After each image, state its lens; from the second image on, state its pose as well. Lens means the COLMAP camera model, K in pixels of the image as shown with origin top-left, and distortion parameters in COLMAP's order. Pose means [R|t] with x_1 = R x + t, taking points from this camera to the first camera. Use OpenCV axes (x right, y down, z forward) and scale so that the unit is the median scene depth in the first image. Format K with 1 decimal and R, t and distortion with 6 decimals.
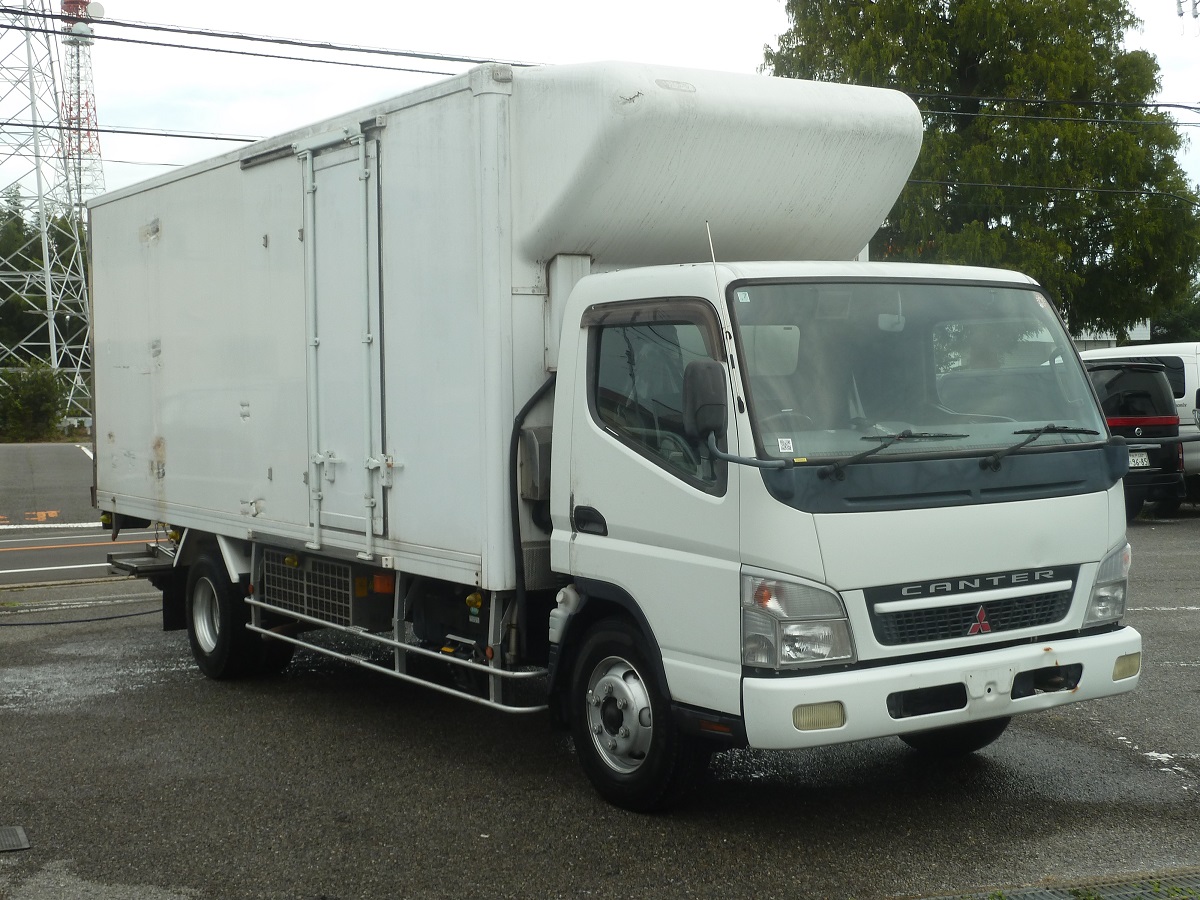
lens RADIAL K [[1690.3, 0, 601.4], [0, 1690.3, 473.0], [0, 0, 1]] dist [-0.005133, 0.028781]
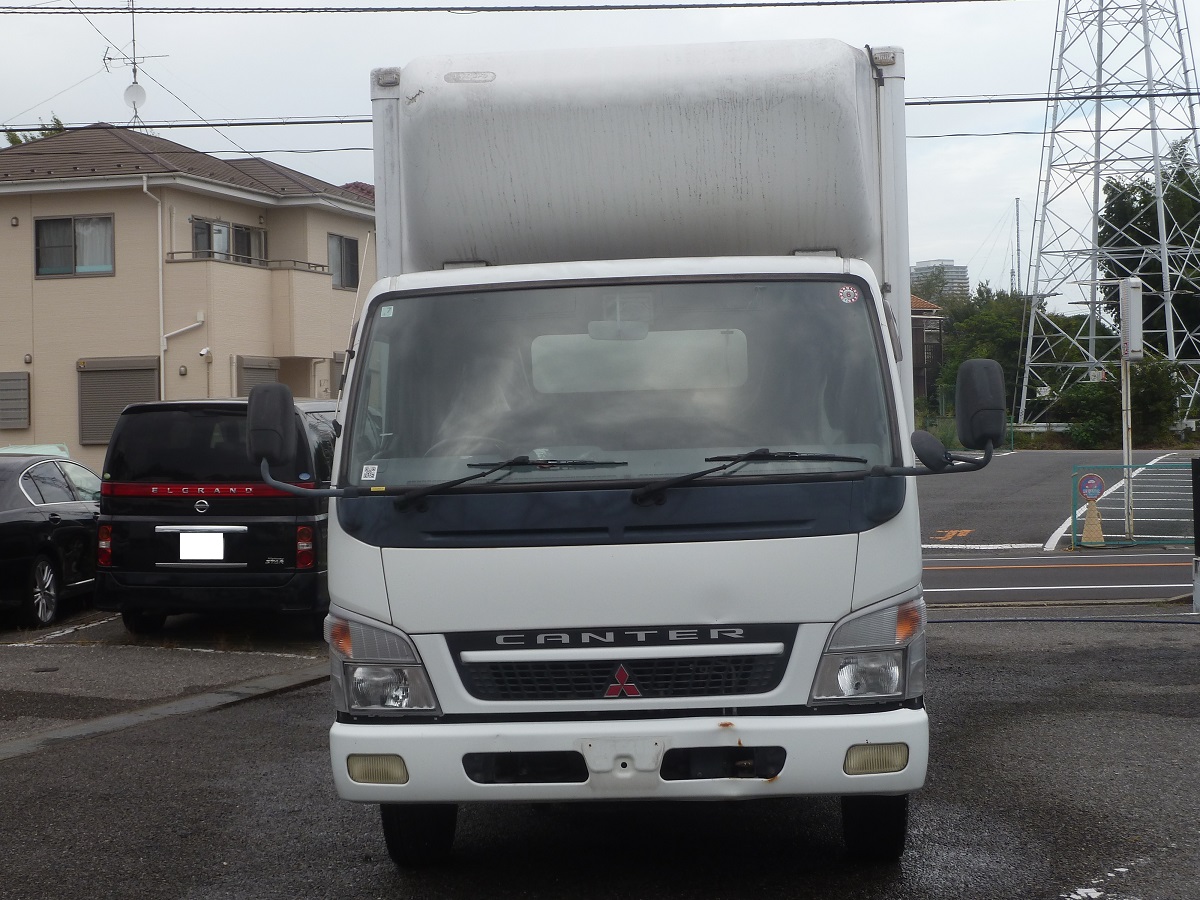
lens RADIAL K [[2079.9, 0, 600.0], [0, 2079.9, 450.0], [0, 0, 1]] dist [0.027210, -0.110289]
pose [[0.792839, 0.005655, -0.609405, 0.840889], [-0.015811, 0.999811, -0.011292, -0.016672], [0.609226, 0.018588, 0.792779, 0.162907]]
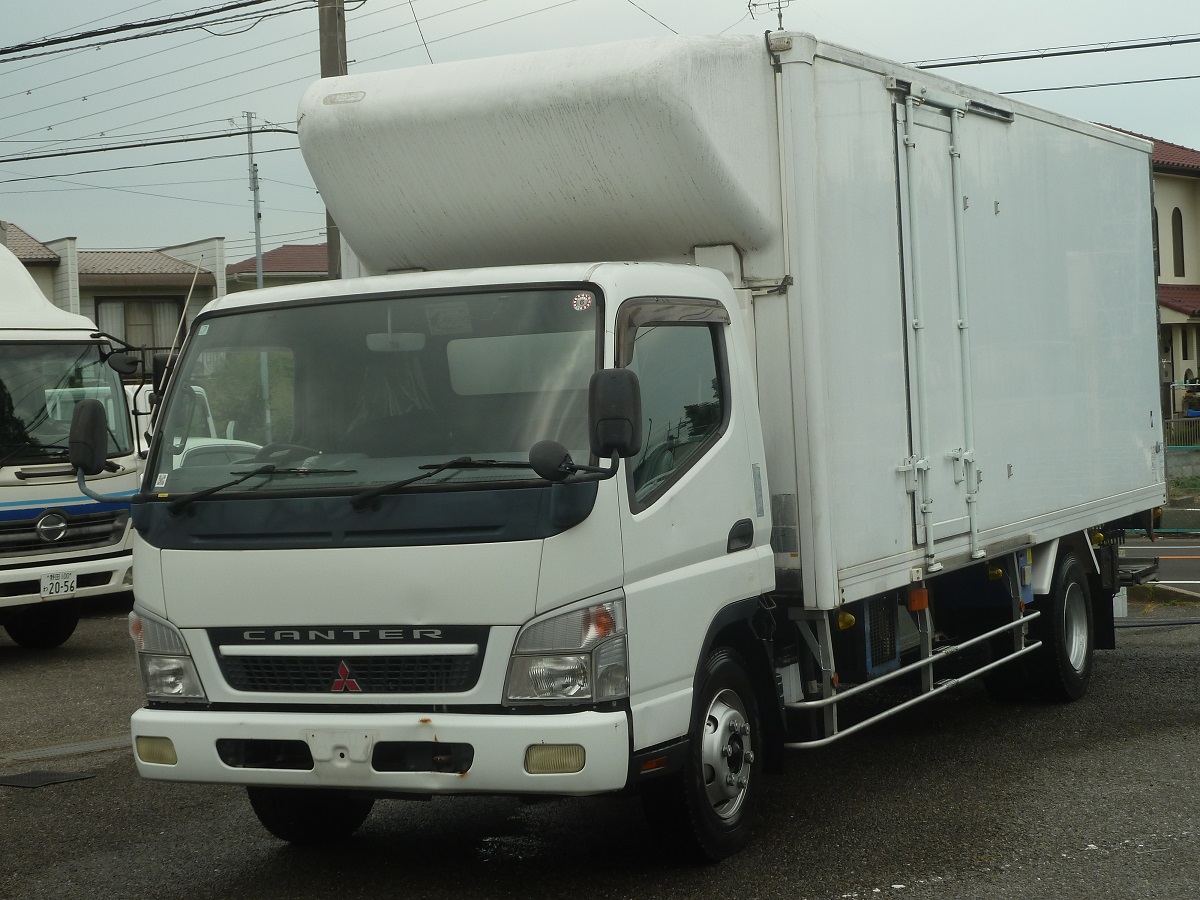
lens RADIAL K [[2318.9, 0, 600.0], [0, 2318.9, 450.0], [0, 0, 1]] dist [-0.013133, -0.100425]
pose [[0.512793, 0.010950, -0.858442, 1.336743], [-0.003600, 0.999937, 0.010604, -0.046649], [0.858505, -0.002348, 0.512800, 0.479342]]
